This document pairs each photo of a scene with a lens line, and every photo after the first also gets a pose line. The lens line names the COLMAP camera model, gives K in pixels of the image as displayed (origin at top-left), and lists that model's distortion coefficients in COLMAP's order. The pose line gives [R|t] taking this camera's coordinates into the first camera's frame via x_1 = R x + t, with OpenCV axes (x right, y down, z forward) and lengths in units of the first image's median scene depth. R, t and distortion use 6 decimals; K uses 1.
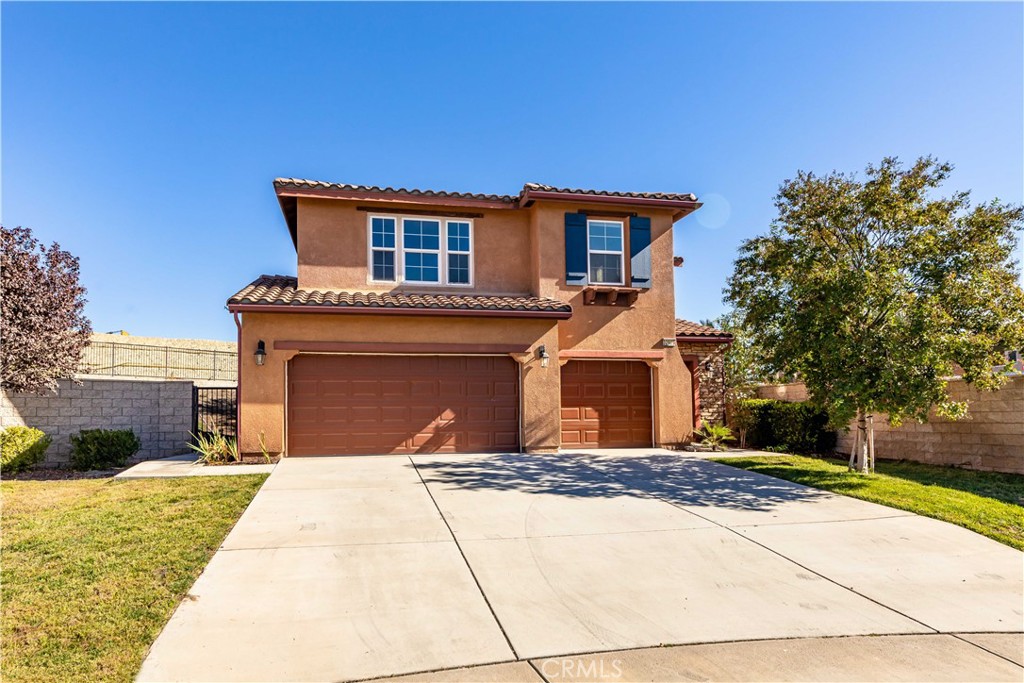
lens RADIAL K [[639.7, 0, 510.5], [0, 639.7, 382.6], [0, 0, 1]] dist [0.022417, -0.044701]
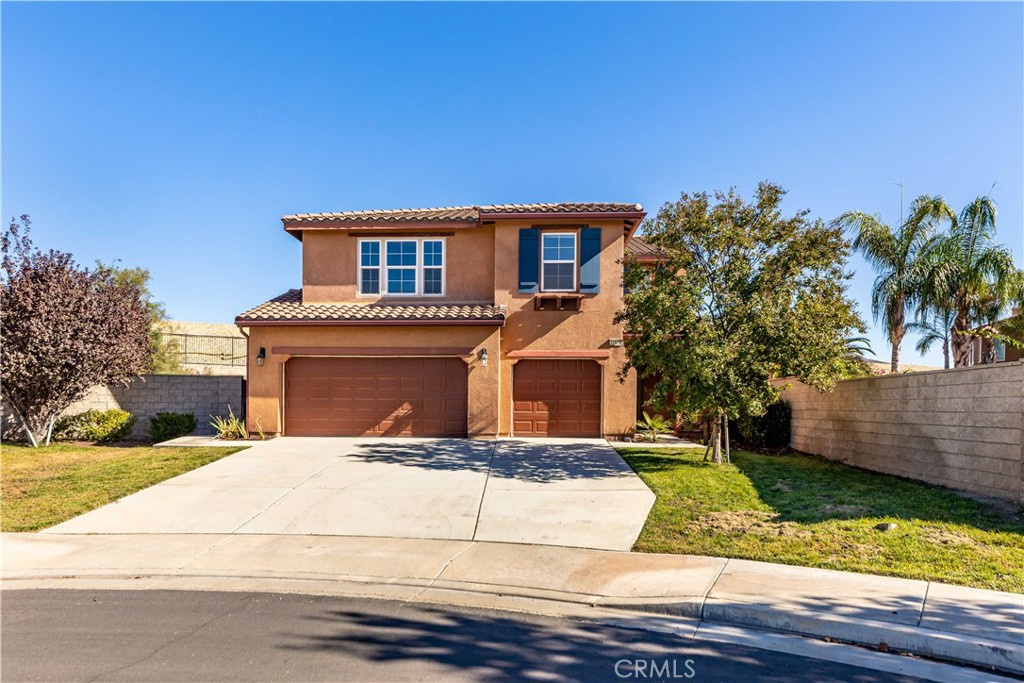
lens RADIAL K [[733.8, 0, 507.9], [0, 733.8, 405.8], [0, 0, 1]] dist [0.002115, 0.000100]
pose [[0.963785, 0.015722, -0.266216, 0.419225], [-0.001365, 0.998538, 0.054031, -0.023364], [0.266677, -0.051711, 0.962398, -0.270295]]
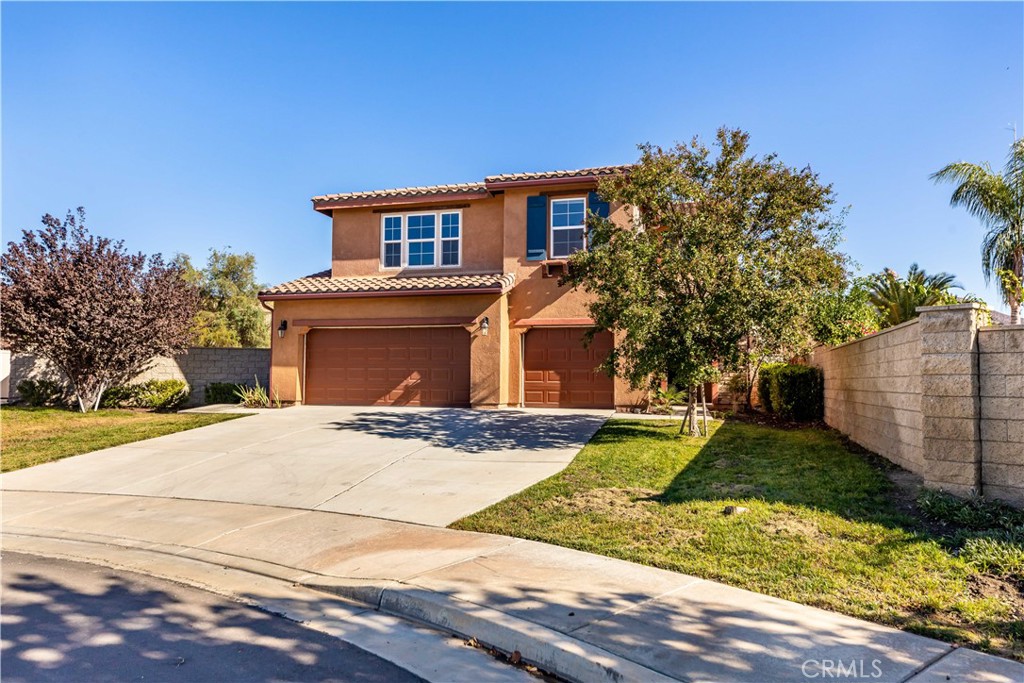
lens RADIAL K [[716.5, 0, 512.0], [0, 716.5, 341.5], [0, 0, 1]] dist [0.003250, -0.001322]
pose [[0.885826, -0.009726, -0.463916, 0.646064], [0.009687, 0.999950, -0.002467, -0.008791], [0.463916, -0.002309, 0.885876, -0.125553]]
